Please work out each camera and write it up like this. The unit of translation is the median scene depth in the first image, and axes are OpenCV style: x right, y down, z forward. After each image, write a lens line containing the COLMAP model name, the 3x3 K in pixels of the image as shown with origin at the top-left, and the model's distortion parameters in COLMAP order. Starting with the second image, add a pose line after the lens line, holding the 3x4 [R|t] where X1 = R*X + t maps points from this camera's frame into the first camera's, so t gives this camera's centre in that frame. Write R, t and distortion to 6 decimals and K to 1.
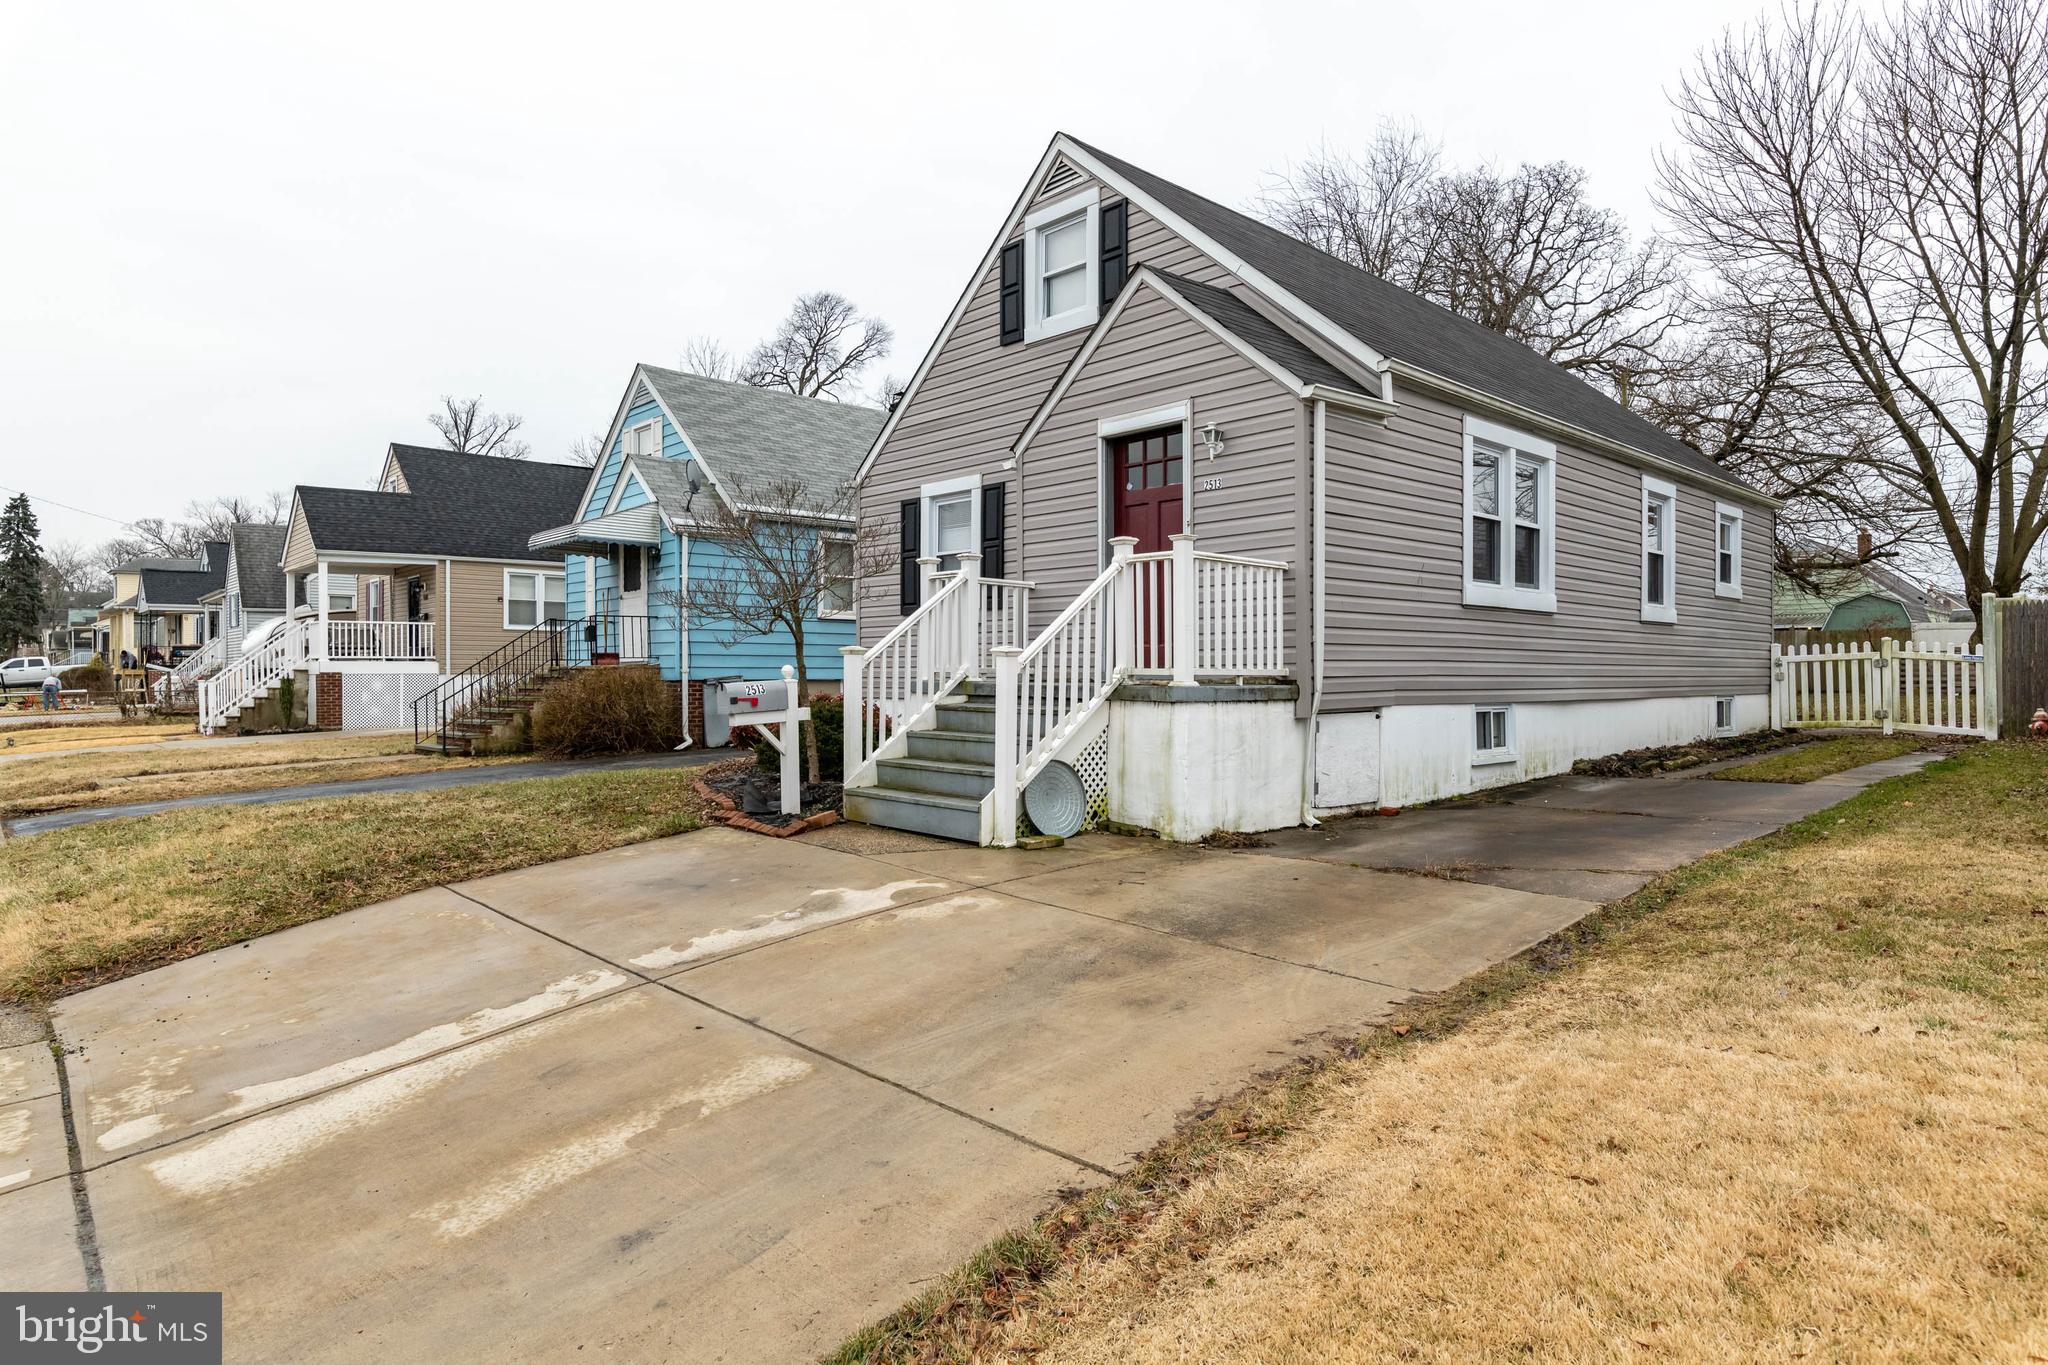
lens RADIAL K [[1146.2, 0, 1022.6], [0, 1146.2, 670.7], [0, 0, 1]] dist [-0.000722, -0.000180]
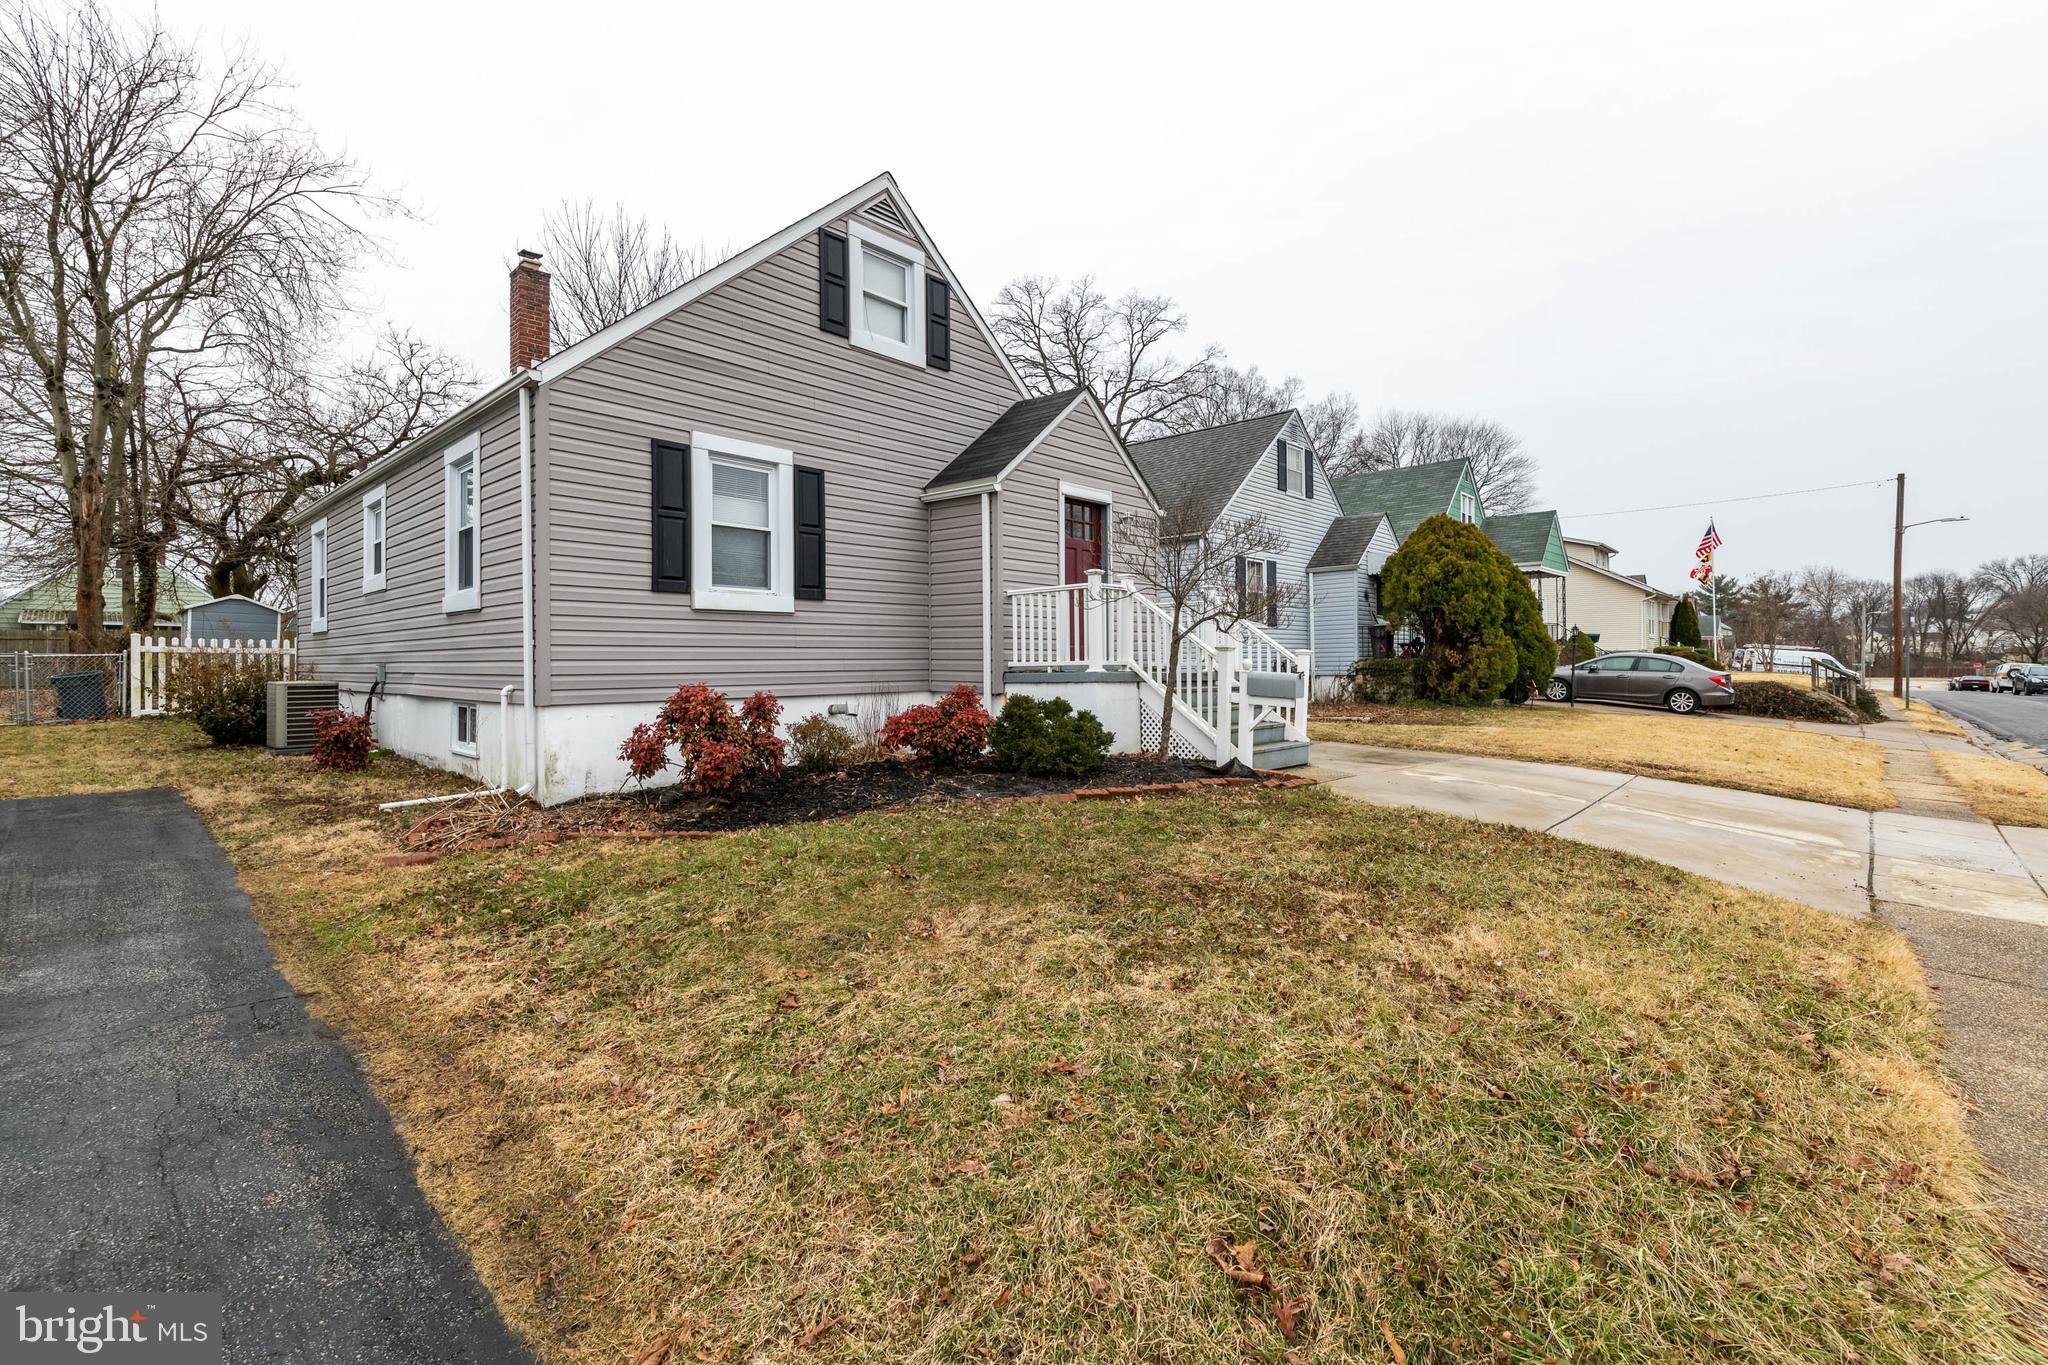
lens RADIAL K [[879.1, 0, 1022.9], [0, 879.1, 672.9], [0, 0, 1]] dist [0.003195, 0.000143]
pose [[-0.075354, -0.005282, 0.997143, -0.819023], [0.008687, 0.999945, 0.005954, 0.004711], [-0.997119, 0.009110, -0.075304, 0.938843]]
